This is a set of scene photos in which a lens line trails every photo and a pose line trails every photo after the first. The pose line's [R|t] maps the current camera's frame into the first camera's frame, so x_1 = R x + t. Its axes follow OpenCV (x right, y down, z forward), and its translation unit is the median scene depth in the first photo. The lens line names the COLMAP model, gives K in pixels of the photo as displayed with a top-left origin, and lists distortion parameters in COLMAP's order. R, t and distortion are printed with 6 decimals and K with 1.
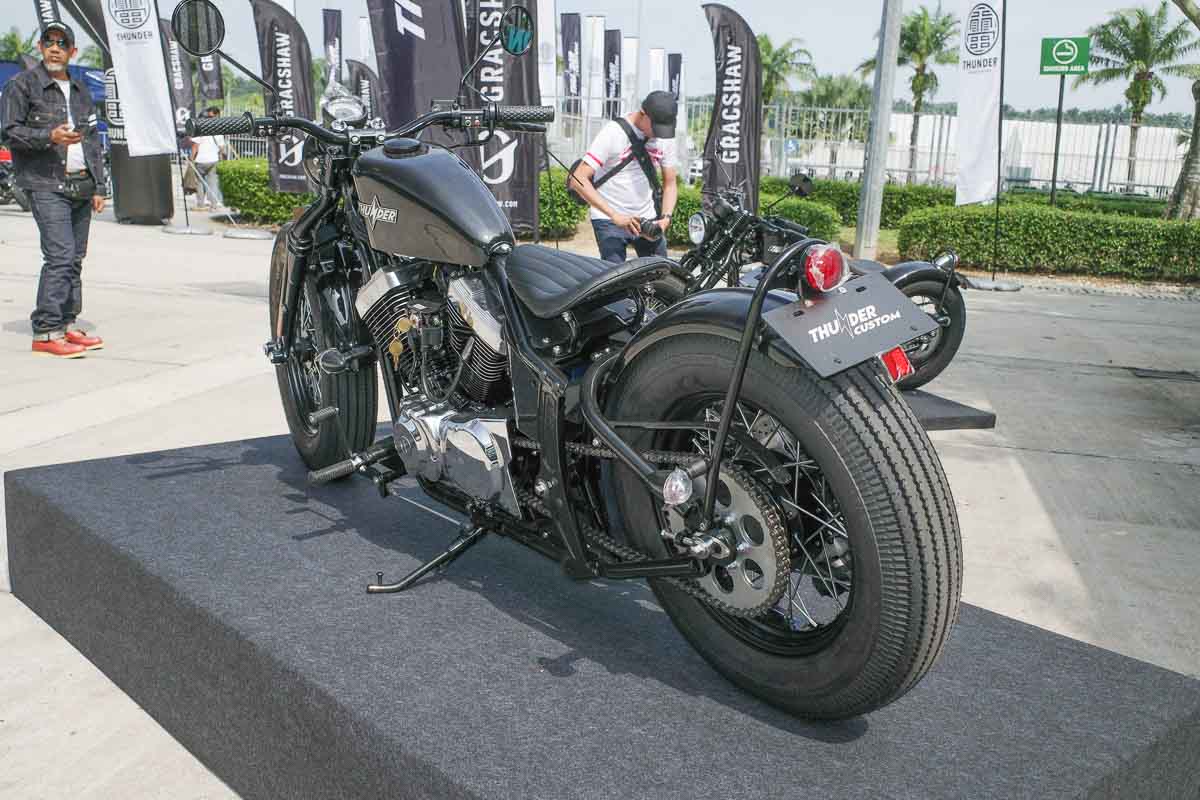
lens RADIAL K [[1202.1, 0, 600.0], [0, 1202.1, 400.0], [0, 0, 1]] dist [-0.049872, 0.029756]
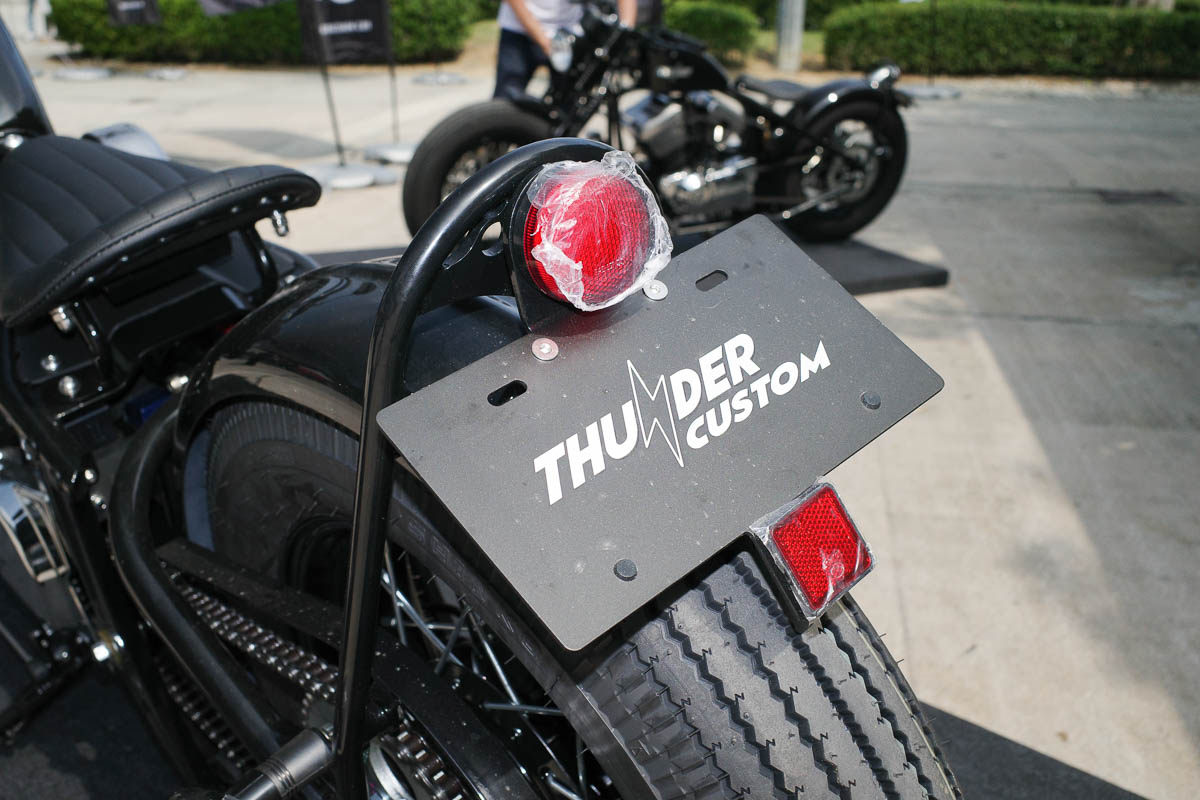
lens RADIAL K [[1202.1, 0, 600.0], [0, 1202.1, 400.0], [0, 0, 1]] dist [-0.049872, 0.029756]
pose [[0.996860, -0.062324, 0.048841, 0.049673], [0.054312, 0.987041, 0.150998, -0.033188], [-0.057619, -0.147872, 0.987327, 0.196366]]
